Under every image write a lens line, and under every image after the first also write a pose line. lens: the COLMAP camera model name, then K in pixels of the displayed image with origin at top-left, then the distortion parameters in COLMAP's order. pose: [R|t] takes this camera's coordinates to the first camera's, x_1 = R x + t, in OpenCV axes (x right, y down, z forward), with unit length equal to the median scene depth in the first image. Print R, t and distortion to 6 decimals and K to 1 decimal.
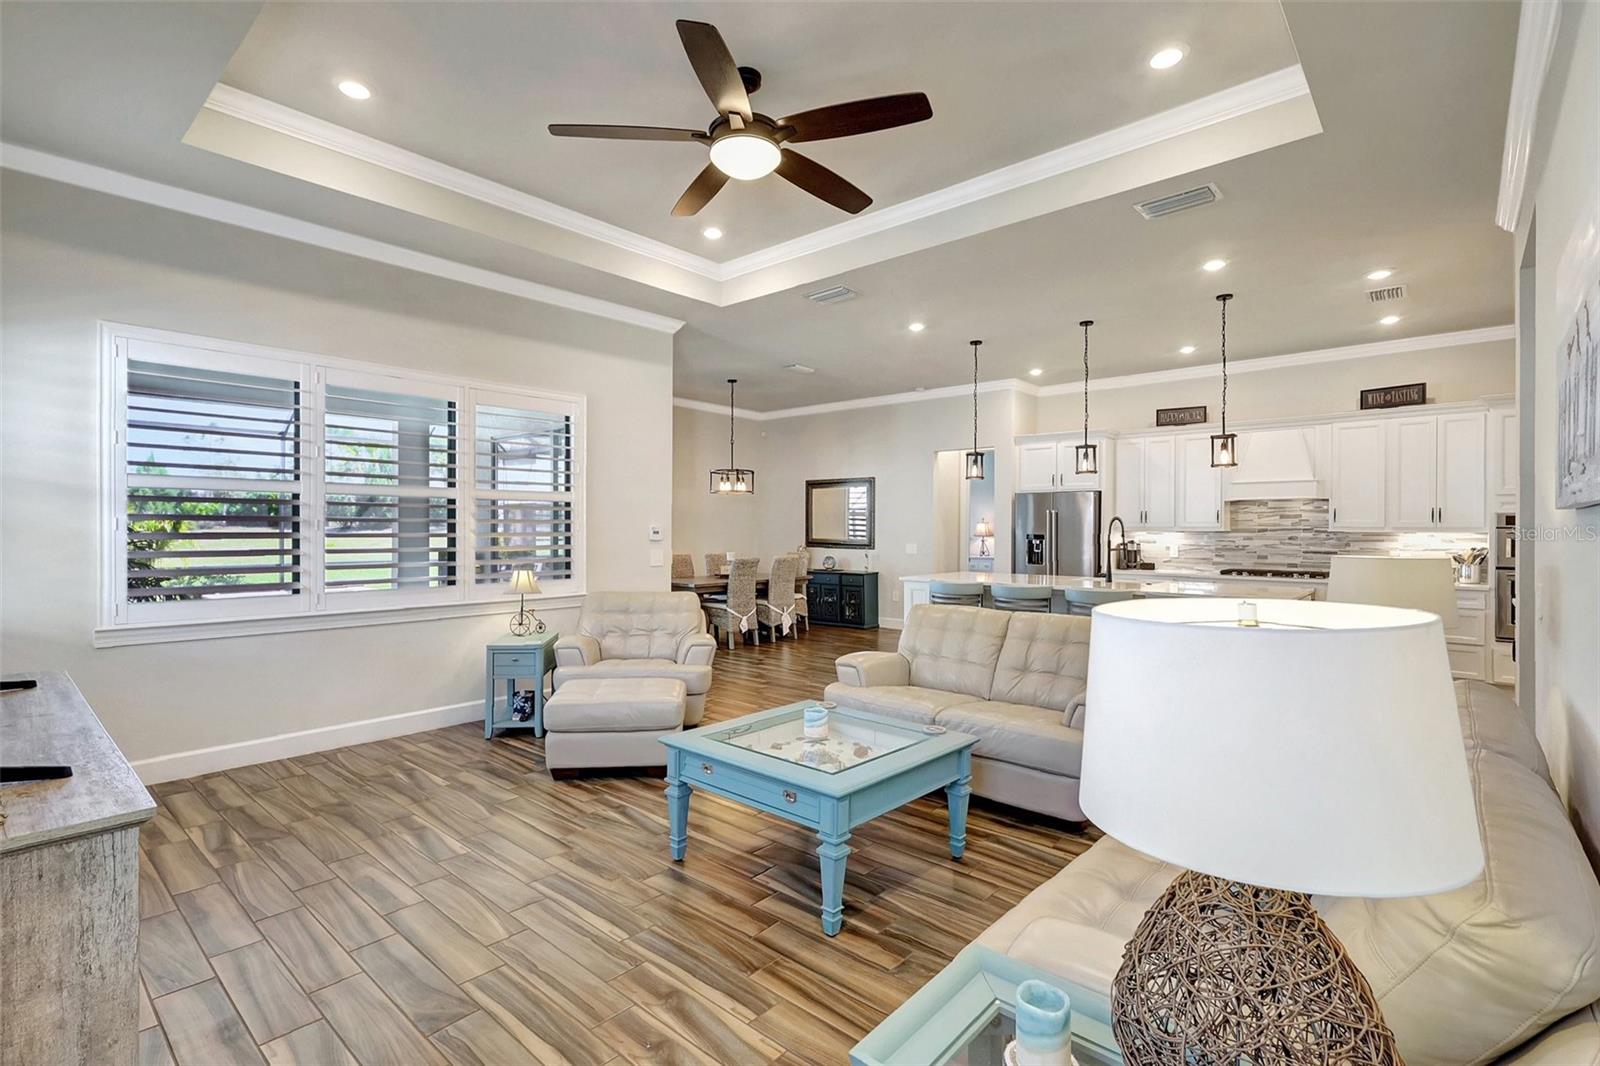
lens RADIAL K [[753.1, 0, 791.9], [0, 753.1, 531.8], [0, 0, 1]] dist [0.000593, 0.002630]
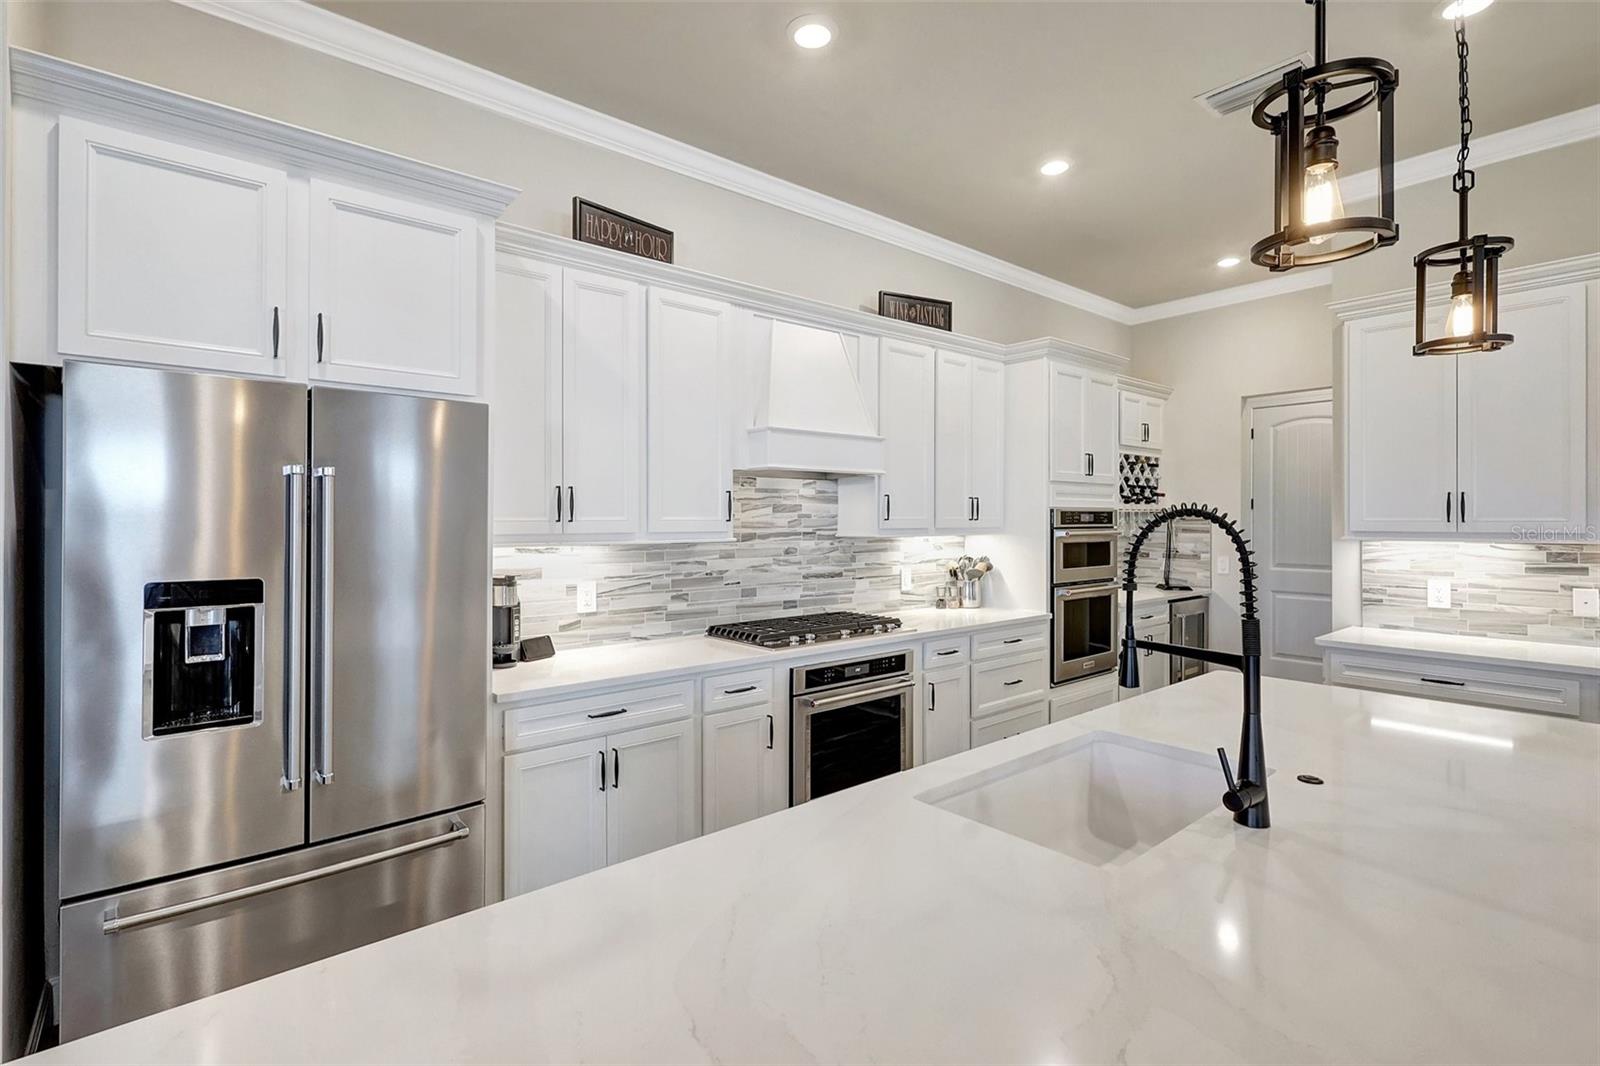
lens RADIAL K [[753.1, 0, 794.8], [0, 753.1, 516.3], [0, 0, 1]] dist [0.000593, 0.002630]
pose [[0.144203, 0.000584, 0.989548, 0.161544], [0.008147, 0.999965, -0.001777, -0.013355], [-0.989515, 0.008318, 0.144193, 0.900761]]
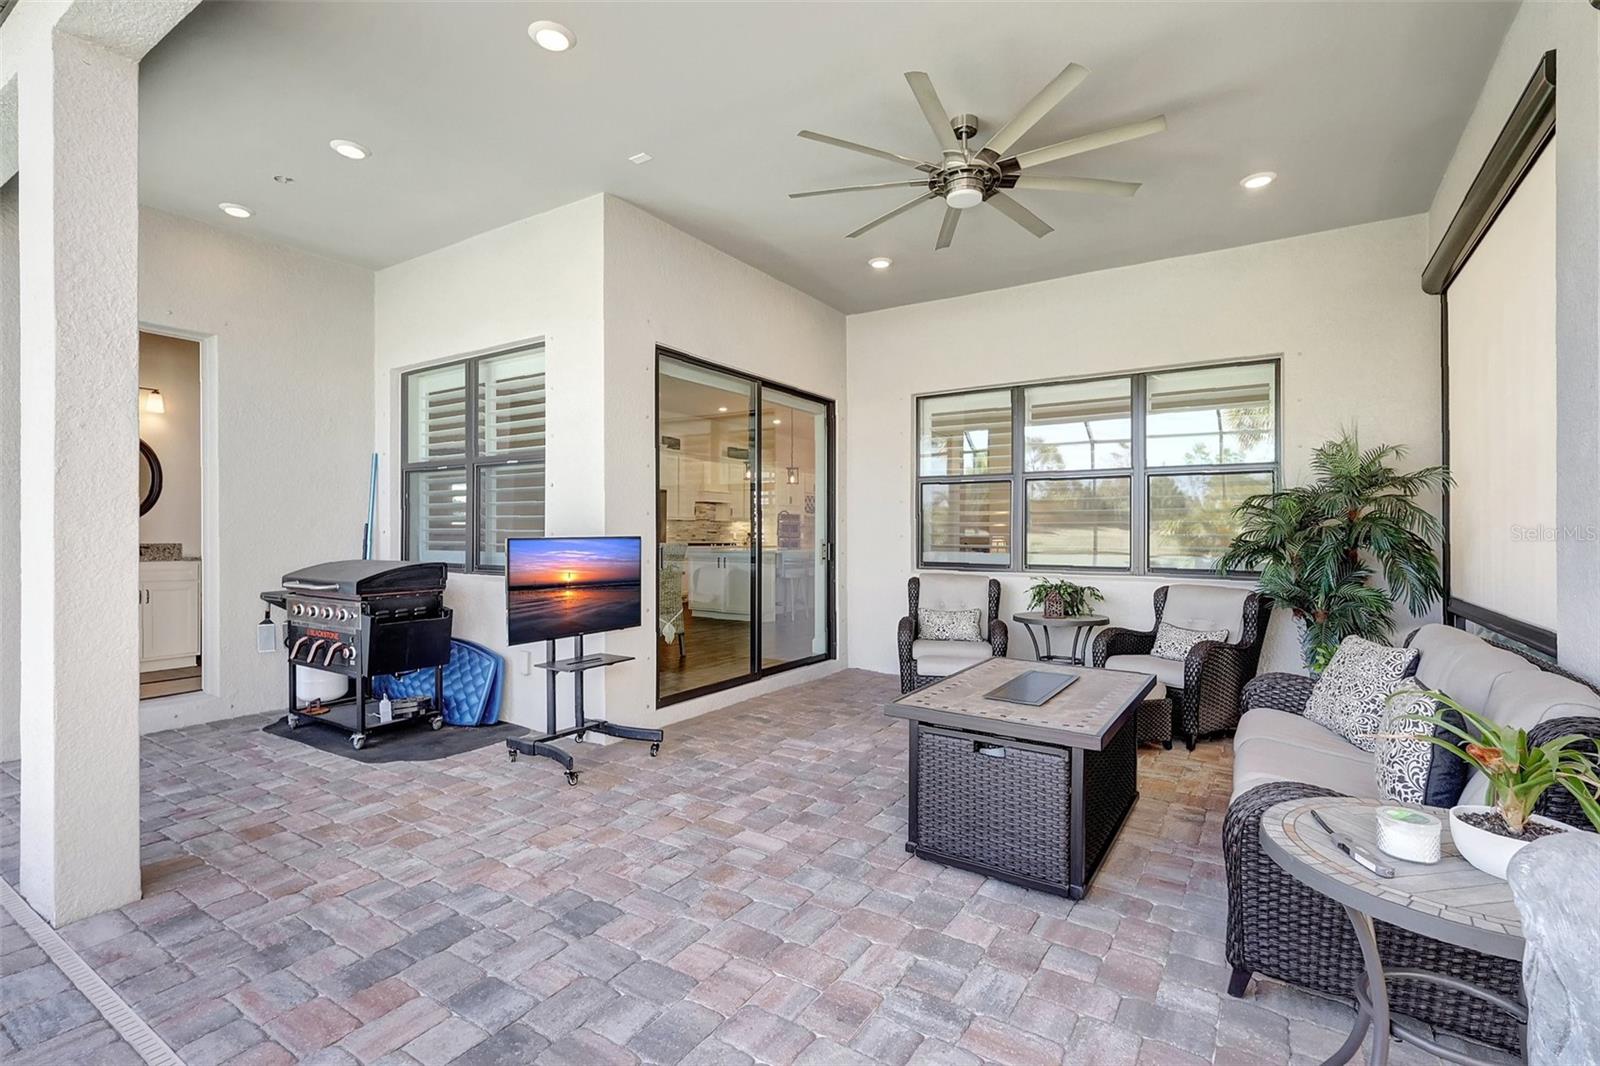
lens RADIAL K [[753.1, 0, 797.0], [0, 753.1, 533.8], [0, 0, 1]] dist [0.000593, 0.002630]
pose [[-0.152216, -0.004567, 0.988337, -1.059492], [0.000995, 0.999988, 0.004774, 0.021262], [-0.988347, 0.001710, -0.152209, 1.025692]]
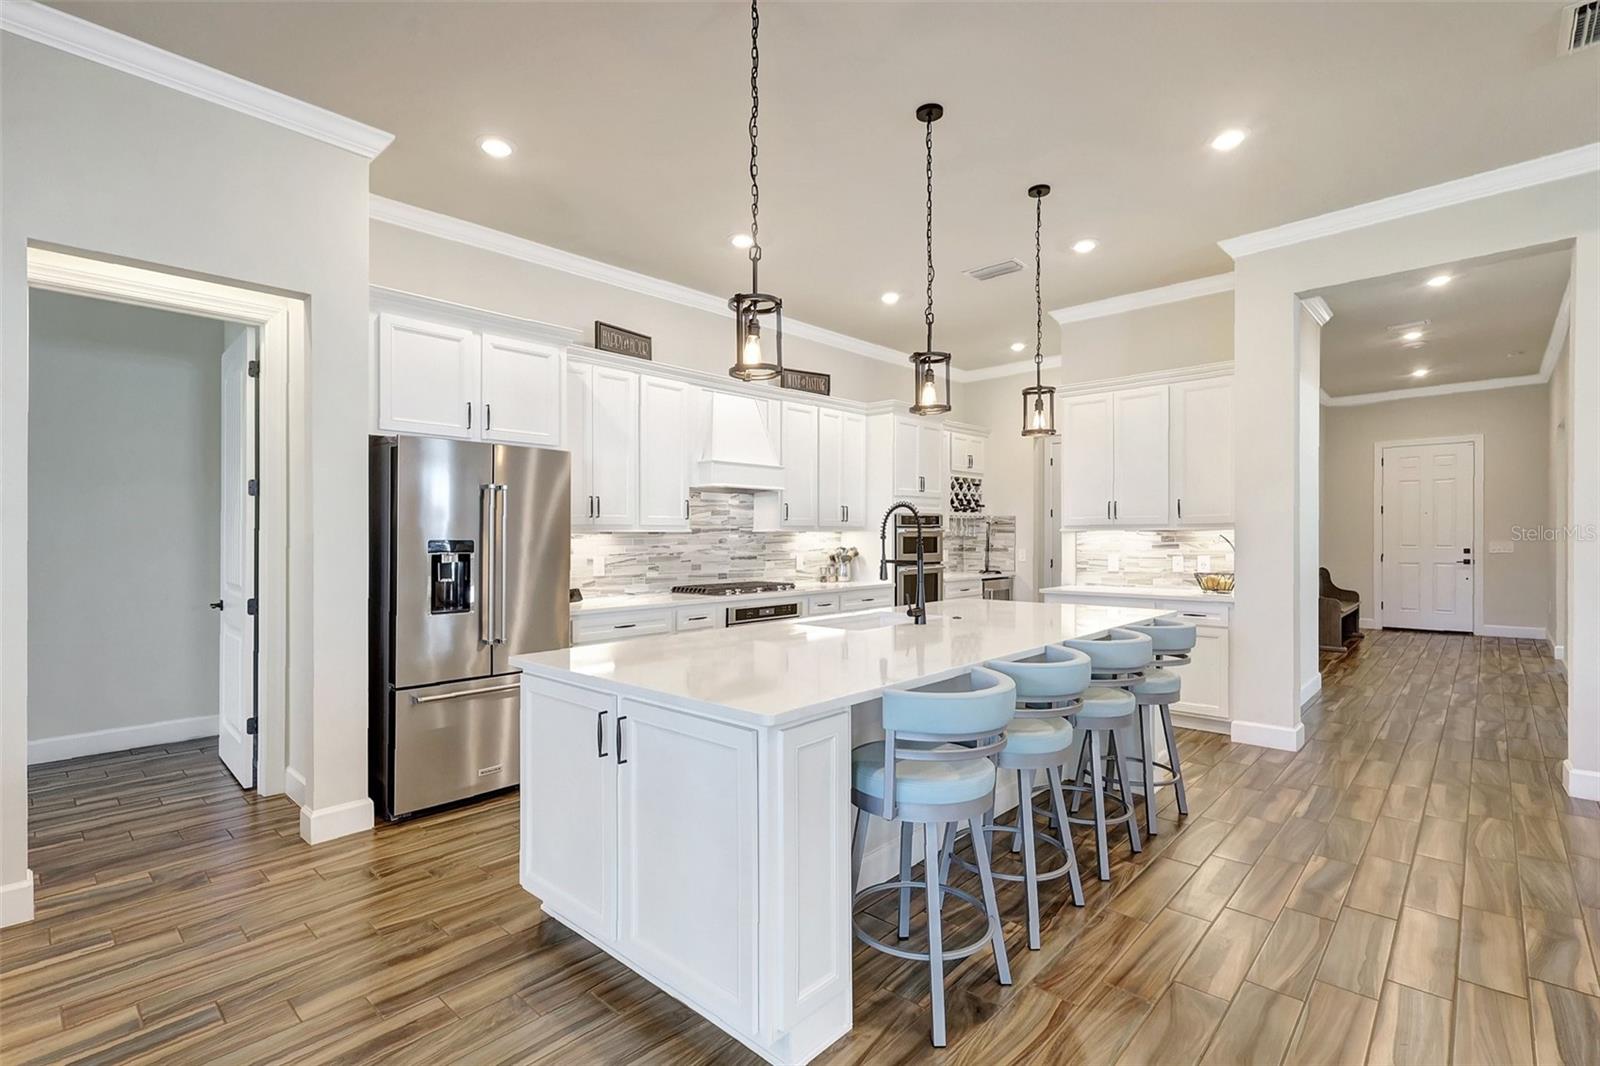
lens RADIAL K [[753.1, 0, 797.3], [0, 753.1, 536.6], [0, 0, 1]] dist [0.000593, 0.002630]
pose [[0.016496, -0.003386, 0.999858, -0.095848], [0.012260, 0.999920, 0.003184, 0.002790], [-0.999789, 0.012205, 0.016536, 0.888683]]
